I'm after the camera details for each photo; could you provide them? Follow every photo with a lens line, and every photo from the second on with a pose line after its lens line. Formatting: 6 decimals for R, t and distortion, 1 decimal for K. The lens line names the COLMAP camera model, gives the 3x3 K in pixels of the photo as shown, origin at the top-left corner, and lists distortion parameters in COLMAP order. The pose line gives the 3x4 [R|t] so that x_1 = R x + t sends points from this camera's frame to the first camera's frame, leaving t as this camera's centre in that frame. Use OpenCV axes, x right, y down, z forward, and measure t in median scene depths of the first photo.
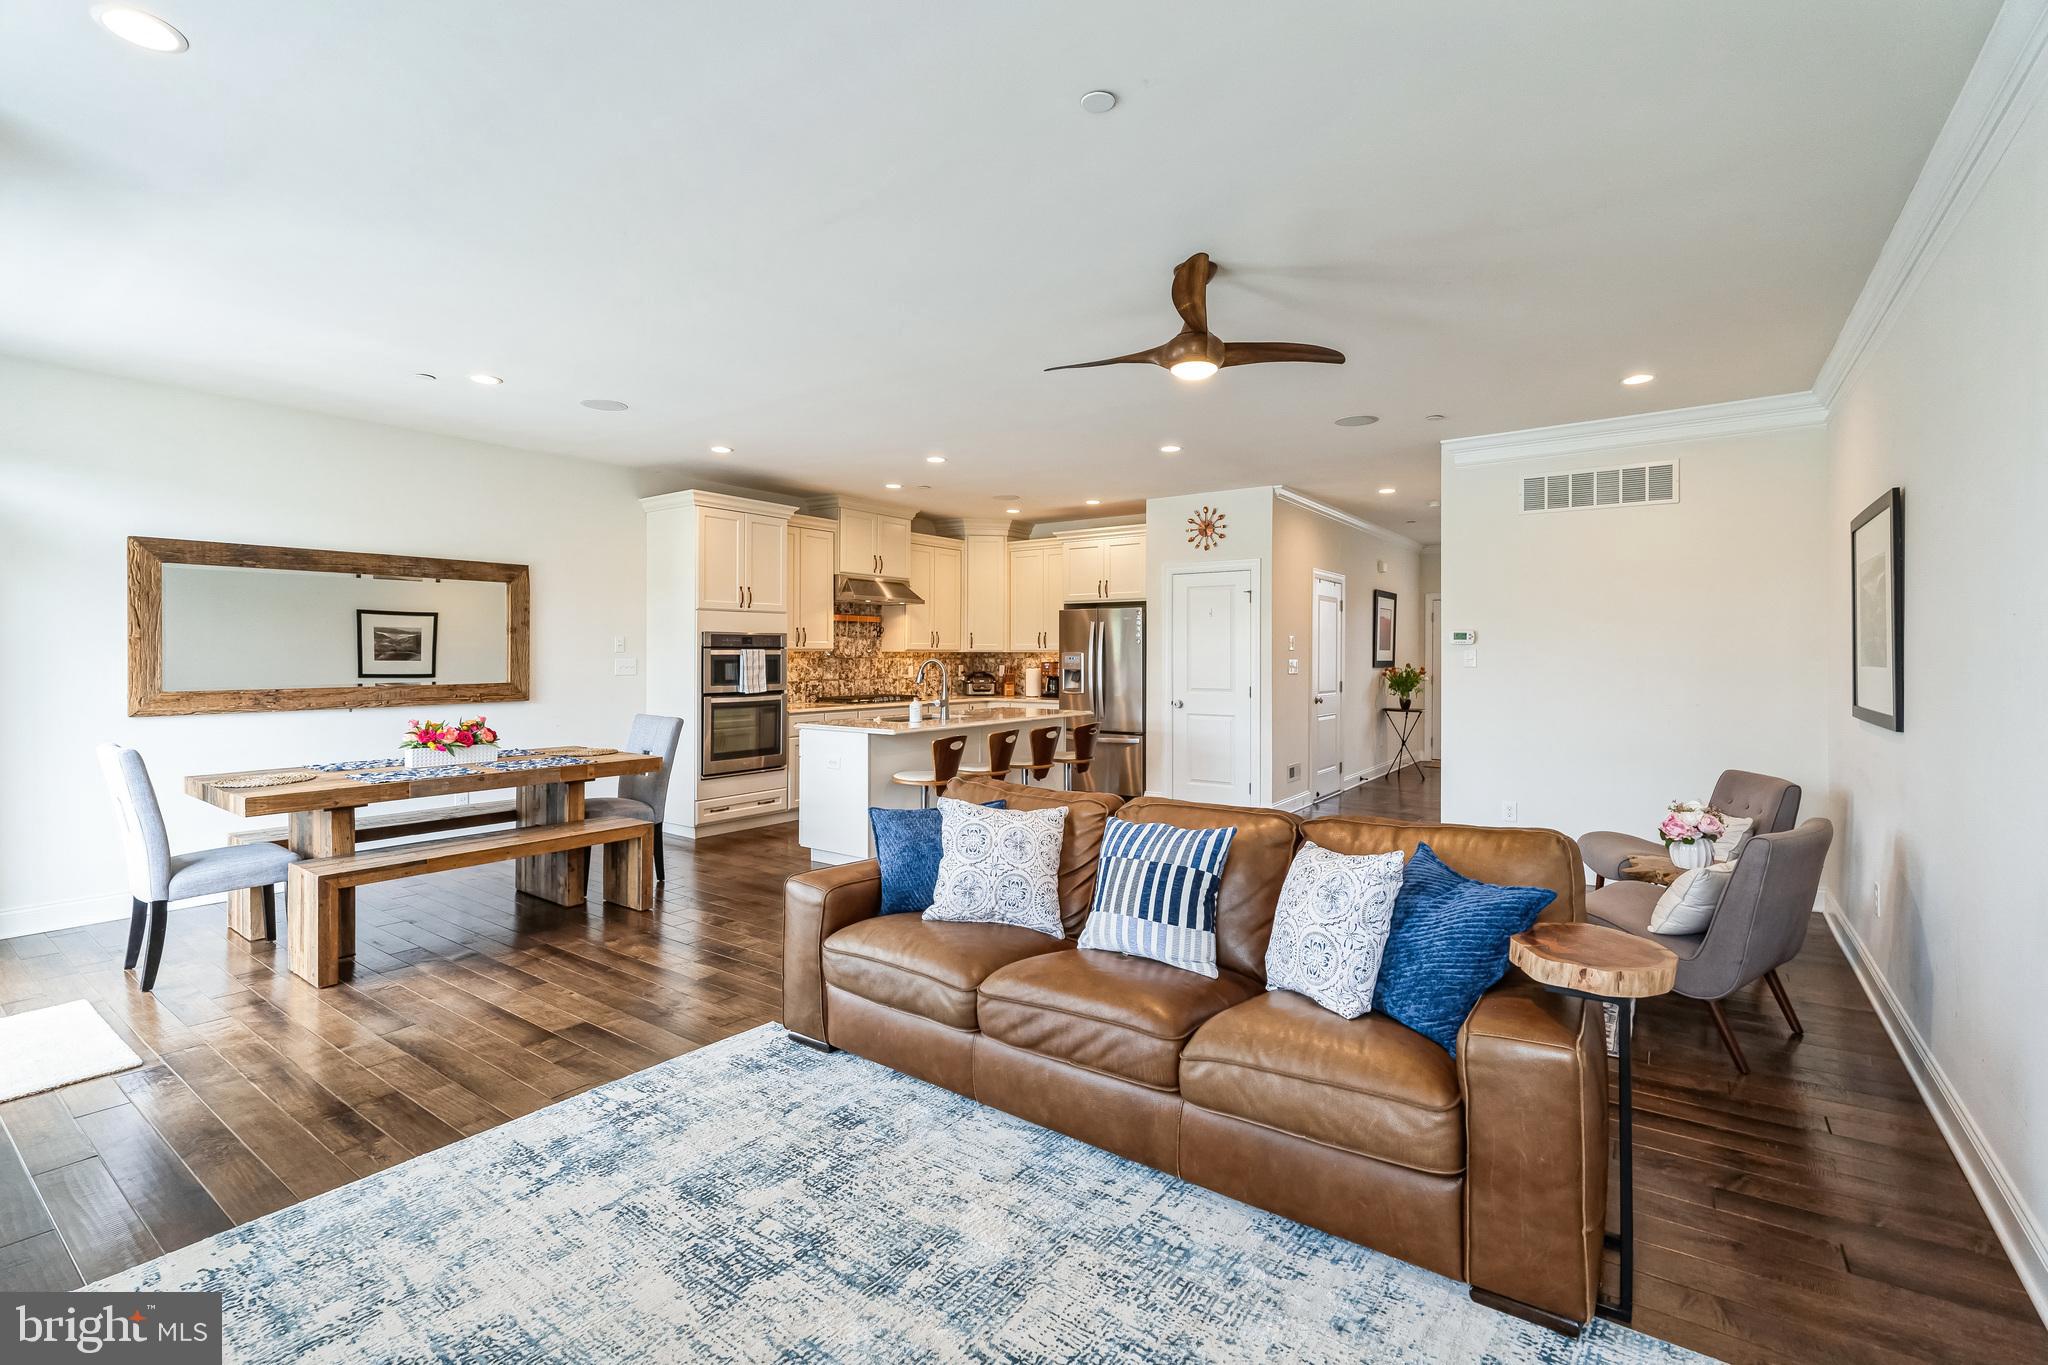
lens RADIAL K [[902.9, 0, 1019.1], [0, 902.9, 663.9], [0, 0, 1]] dist [0.000060, 0.000160]
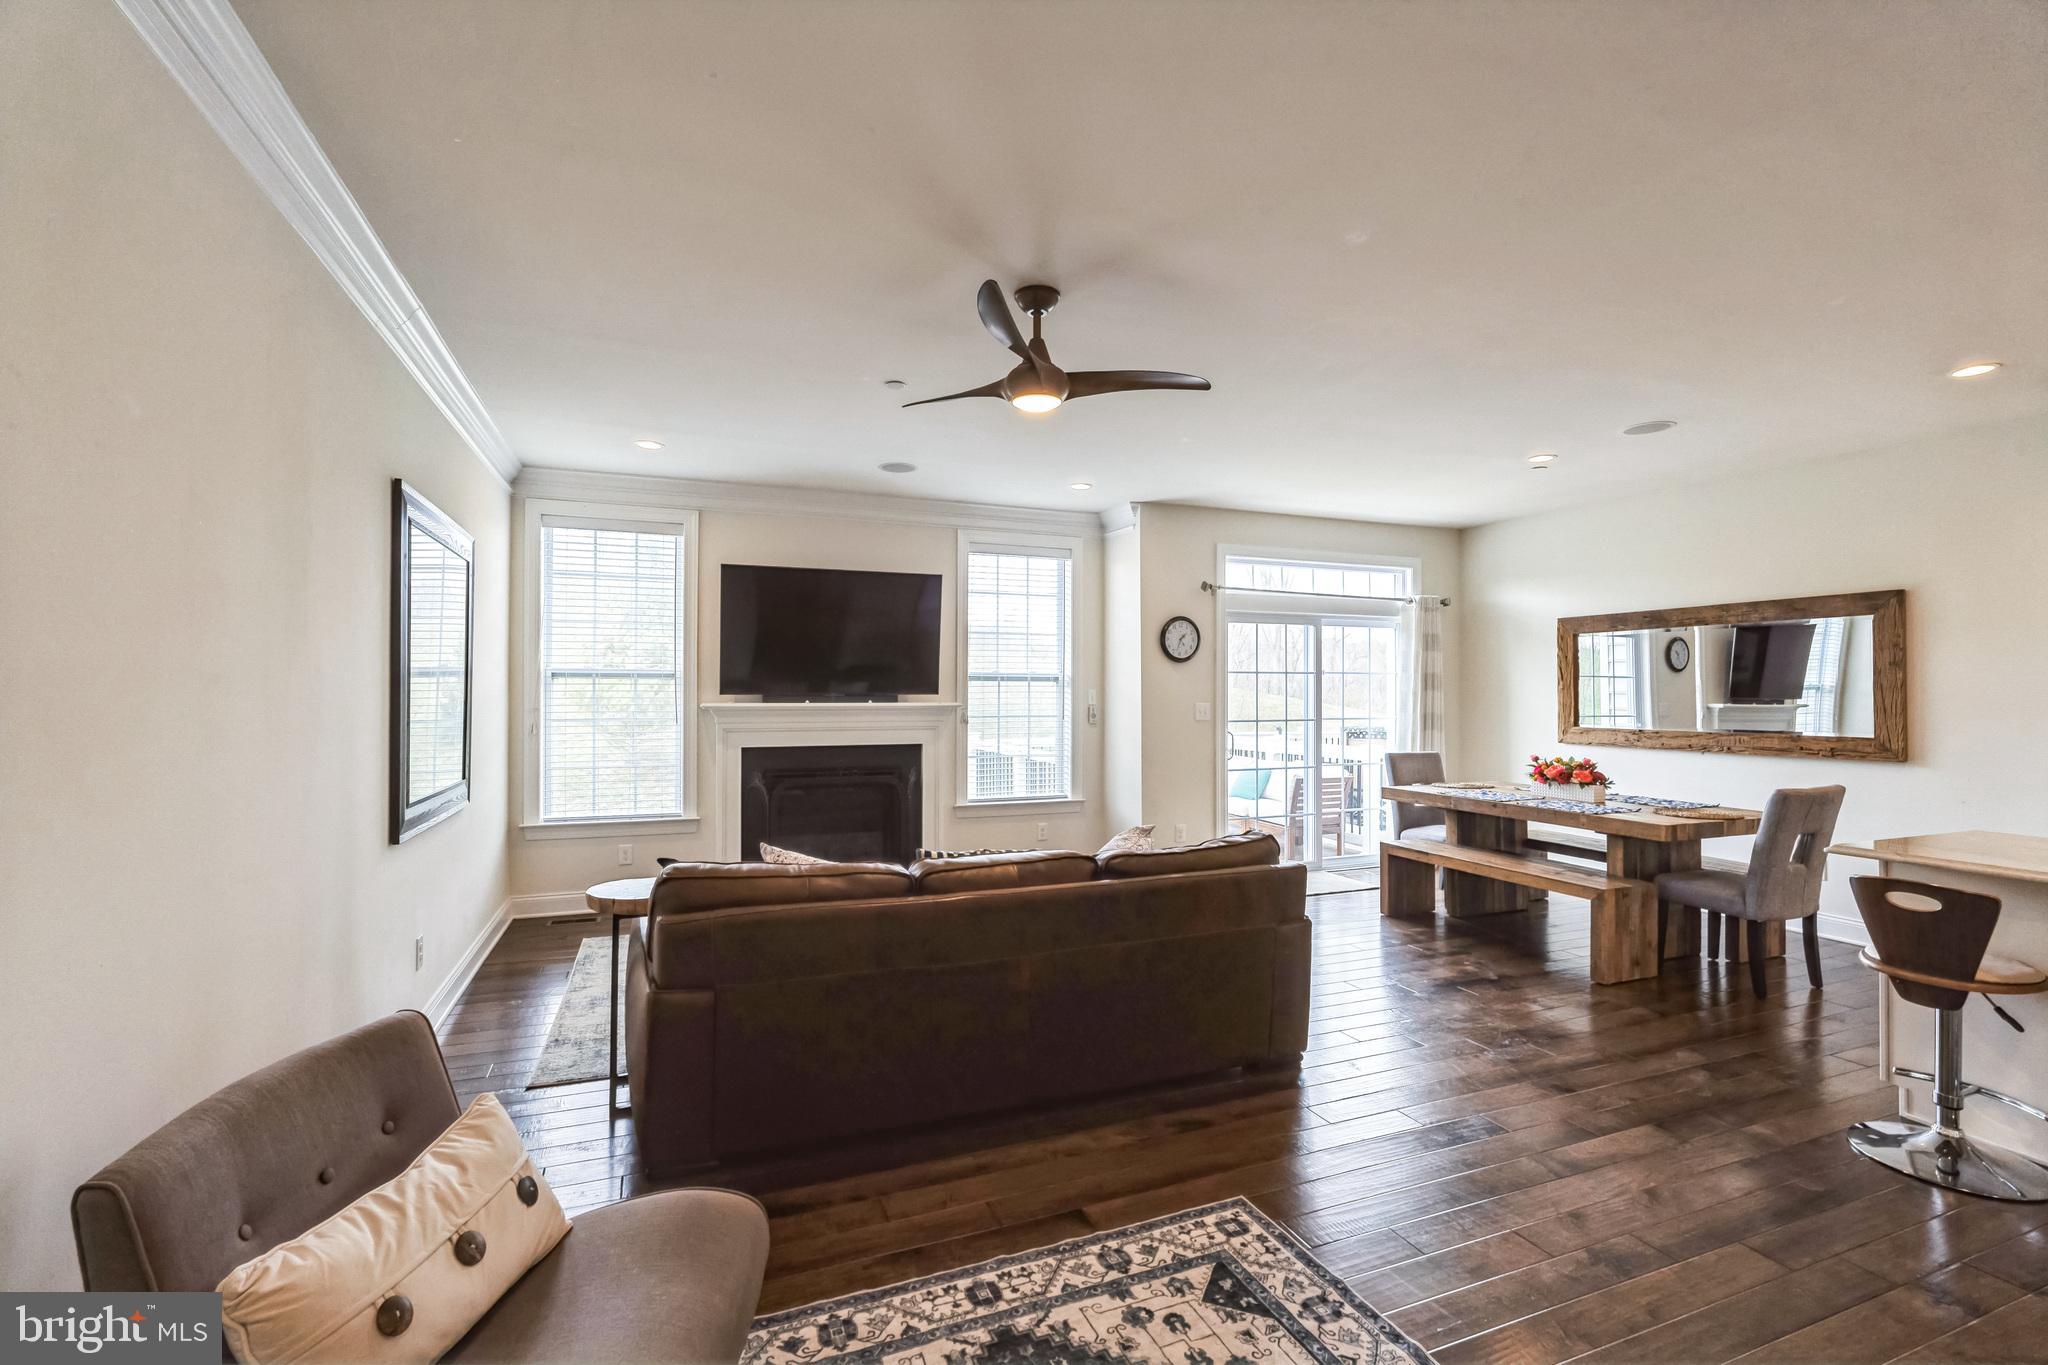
lens RADIAL K [[902.9, 0, 1024.1], [0, 902.9, 683.9], [0, 0, 1]] dist [0.000060, 0.000160]
pose [[-0.537117, -0.010657, -0.843440, 0.651437], [-0.015897, 0.999870, -0.002510, -0.017085], [0.843358, 0.012060, -0.537217, 0.981696]]
